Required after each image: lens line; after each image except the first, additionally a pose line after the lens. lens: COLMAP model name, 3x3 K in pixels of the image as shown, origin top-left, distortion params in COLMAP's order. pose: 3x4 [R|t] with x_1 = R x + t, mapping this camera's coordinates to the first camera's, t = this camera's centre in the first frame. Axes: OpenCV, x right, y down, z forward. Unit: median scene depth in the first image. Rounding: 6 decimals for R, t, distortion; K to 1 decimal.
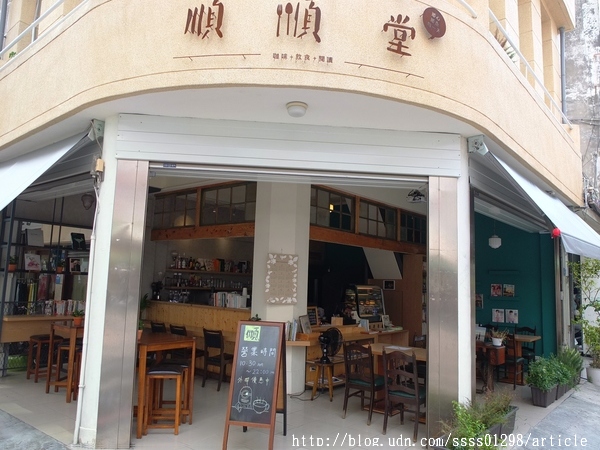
lens RADIAL K [[475.2, 0, 300.0], [0, 475.2, 225.0], [0, 0, 1]] dist [-0.079218, 0.080009]
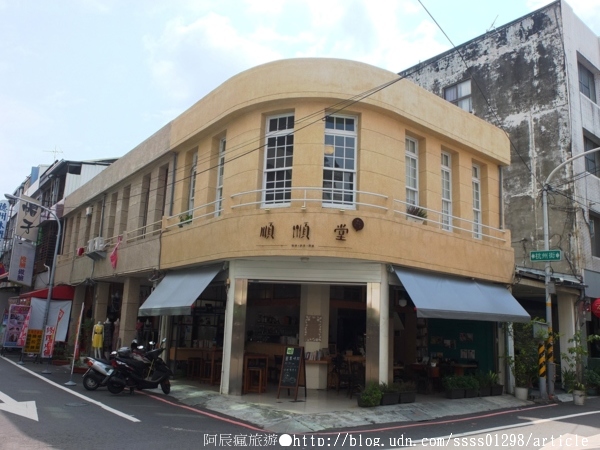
lens RADIAL K [[515.7, 0, 288.1], [0, 515.7, 225.4], [0, 0, 1]] dist [-0.096021, 0.163467]
pose [[0.977012, -0.035333, -0.210234, 0.308197], [0.016266, 0.995650, -0.091742, -0.112053], [0.212561, 0.086214, 0.973337, -1.069074]]
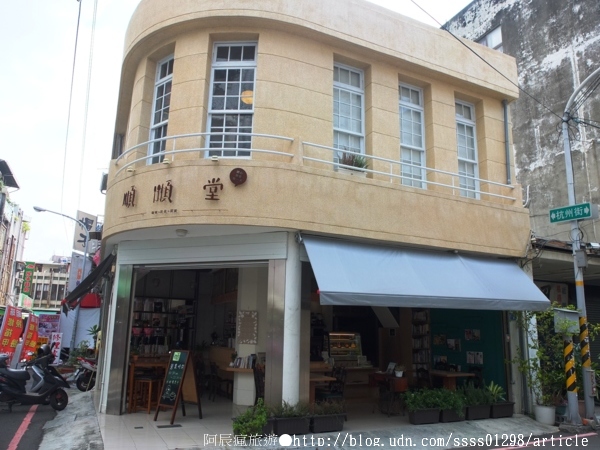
lens RADIAL K [[475.2, 0, 300.0], [0, 475.2, 225.0], [0, 0, 1]] dist [-0.079218, 0.080009]
pose [[0.905225, -0.109597, -0.410555, 0.749795], [0.060855, 0.989644, -0.130005, -0.002520], [0.420551, 0.092699, 0.902521, -0.310674]]
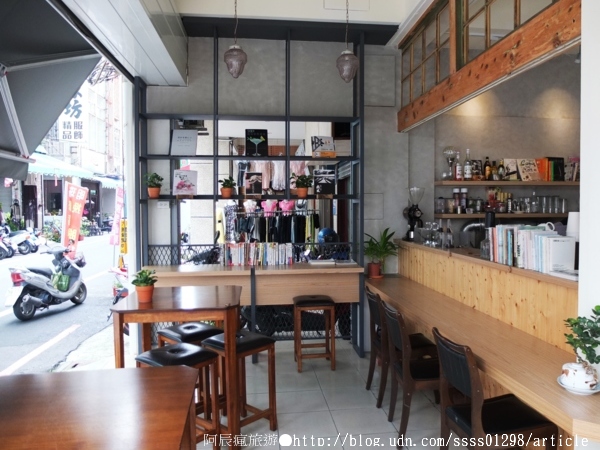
lens RADIAL K [[475.2, 0, 300.0], [0, 475.2, 225.0], [0, 0, 1]] dist [-0.079218, 0.080009]
pose [[0.719360, -0.009849, -0.694568, -0.027055], [0.114094, 0.987995, 0.104158, 0.092432], [0.685204, -0.154173, 0.711847, 0.684026]]
